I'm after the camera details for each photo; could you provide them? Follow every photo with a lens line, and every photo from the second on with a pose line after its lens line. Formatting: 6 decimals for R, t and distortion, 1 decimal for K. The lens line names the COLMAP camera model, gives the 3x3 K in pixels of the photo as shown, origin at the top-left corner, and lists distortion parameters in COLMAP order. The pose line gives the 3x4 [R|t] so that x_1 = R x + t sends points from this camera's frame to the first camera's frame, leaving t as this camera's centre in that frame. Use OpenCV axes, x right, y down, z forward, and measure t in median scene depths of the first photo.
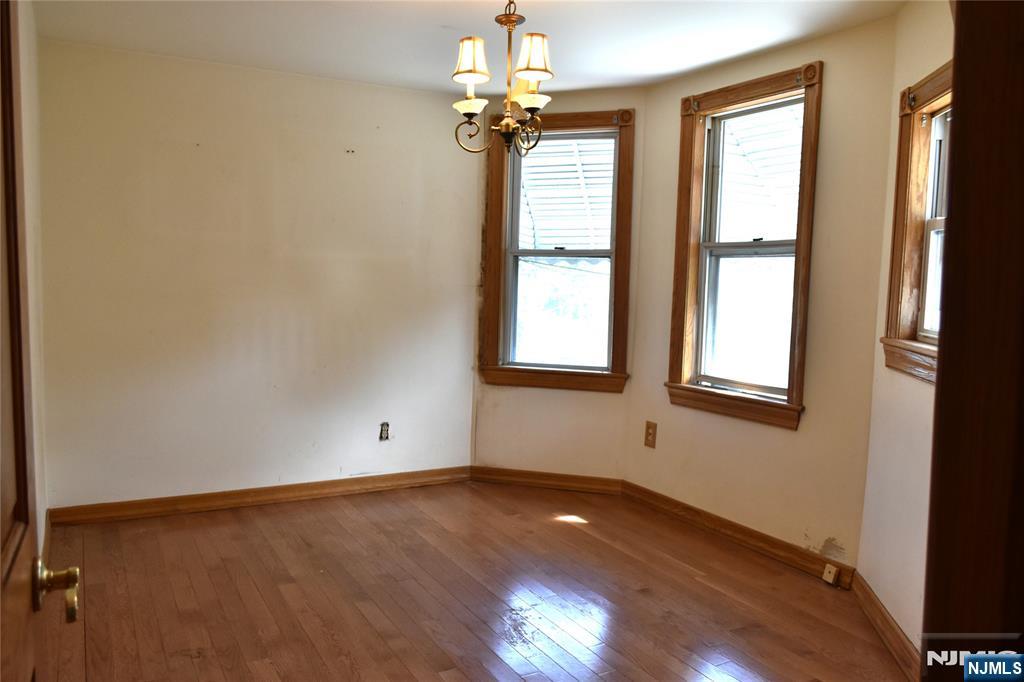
lens RADIAL K [[791.5, 0, 507.4], [0, 791.5, 333.8], [0, 0, 1]] dist [-0.016350, 0.008407]
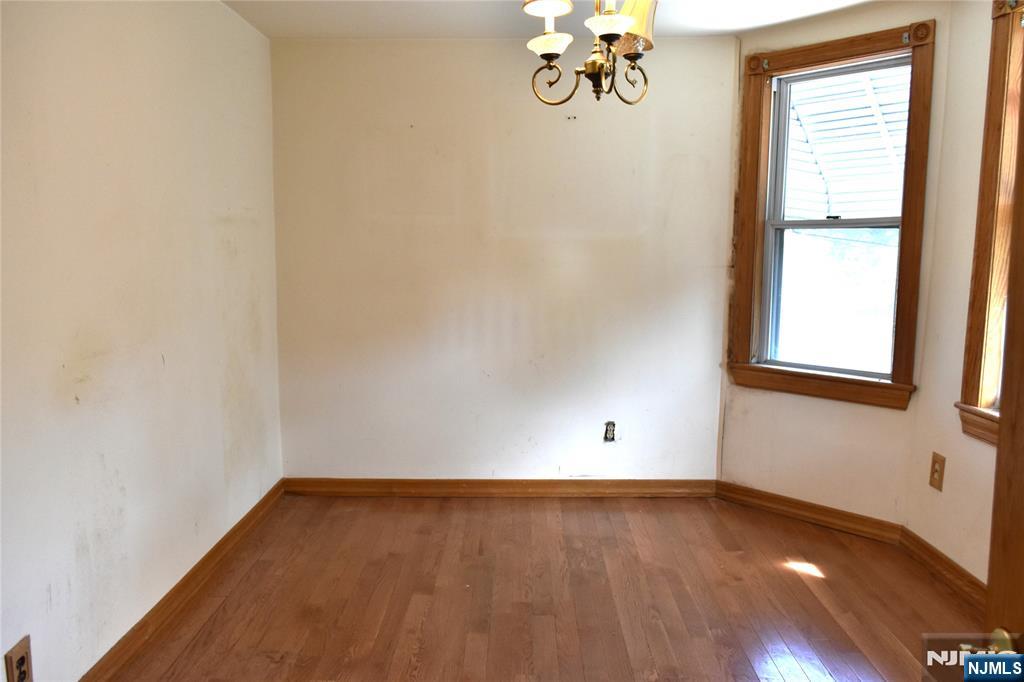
lens RADIAL K [[791.5, 0, 513.3], [0, 791.5, 335.1], [0, 0, 1]] dist [-0.016350, 0.008407]
pose [[0.873374, 0.034685, -0.485814, 0.183813], [-0.016396, 0.998989, 0.041849, -0.021089], [0.486774, -0.028584, 0.873060, 0.178039]]
